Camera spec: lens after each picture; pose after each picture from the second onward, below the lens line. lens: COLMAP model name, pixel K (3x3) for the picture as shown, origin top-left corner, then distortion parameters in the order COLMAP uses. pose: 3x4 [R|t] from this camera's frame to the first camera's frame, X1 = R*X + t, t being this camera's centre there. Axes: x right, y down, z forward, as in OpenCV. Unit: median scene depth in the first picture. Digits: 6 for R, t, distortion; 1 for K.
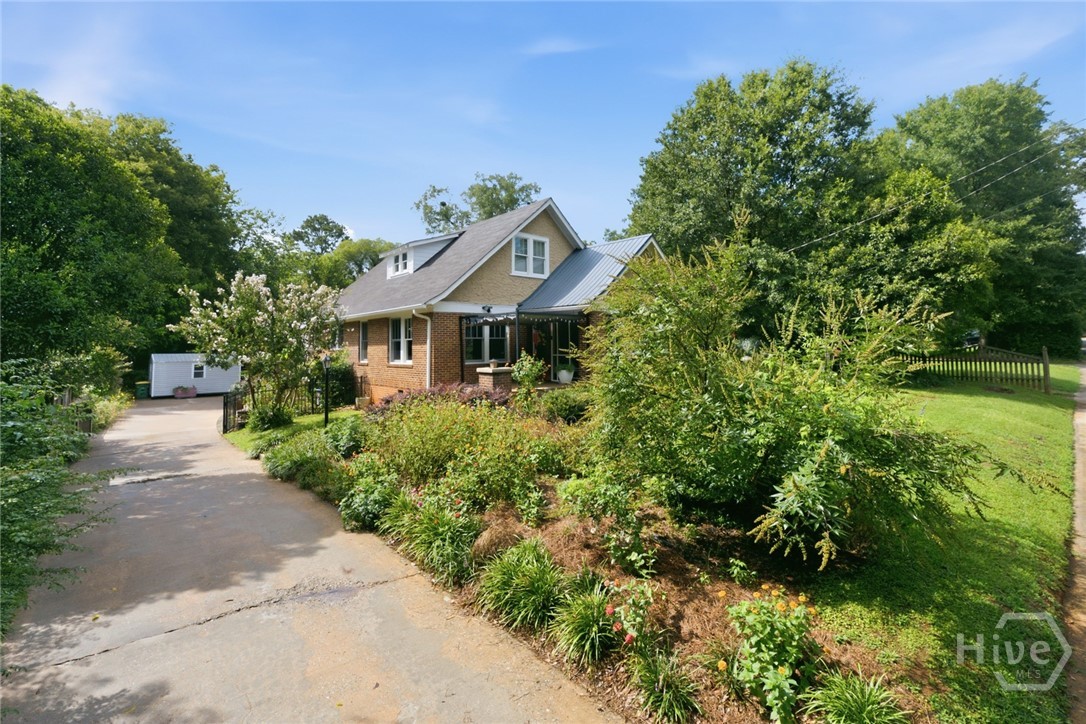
lens RADIAL K [[415.2, 0, 545.2], [0, 415.2, 350.9], [0, 0, 1]] dist [-0.000027, -0.000189]
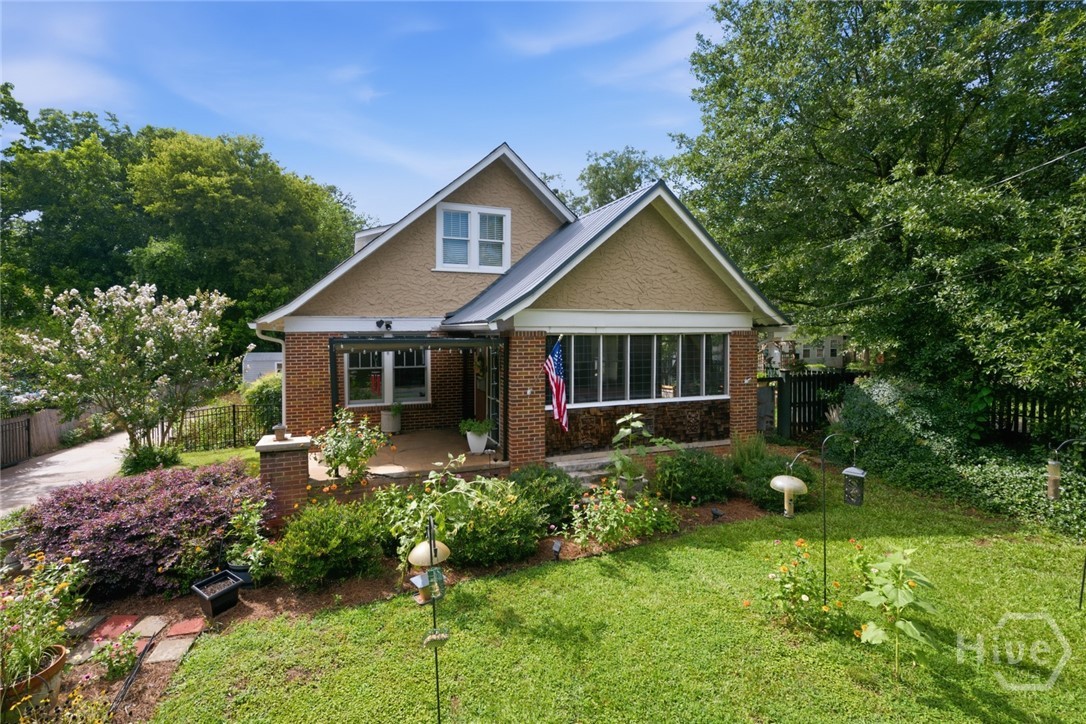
lens RADIAL K [[415.2, 0, 545.2], [0, 415.2, 350.9], [0, 0, 1]] dist [-0.000027, -0.000189]
pose [[0.934876, 0.025973, -0.354022, 0.305134], [-0.017443, 0.999476, 0.027266, -0.075413], [0.354545, -0.019316, 0.934840, 0.438811]]
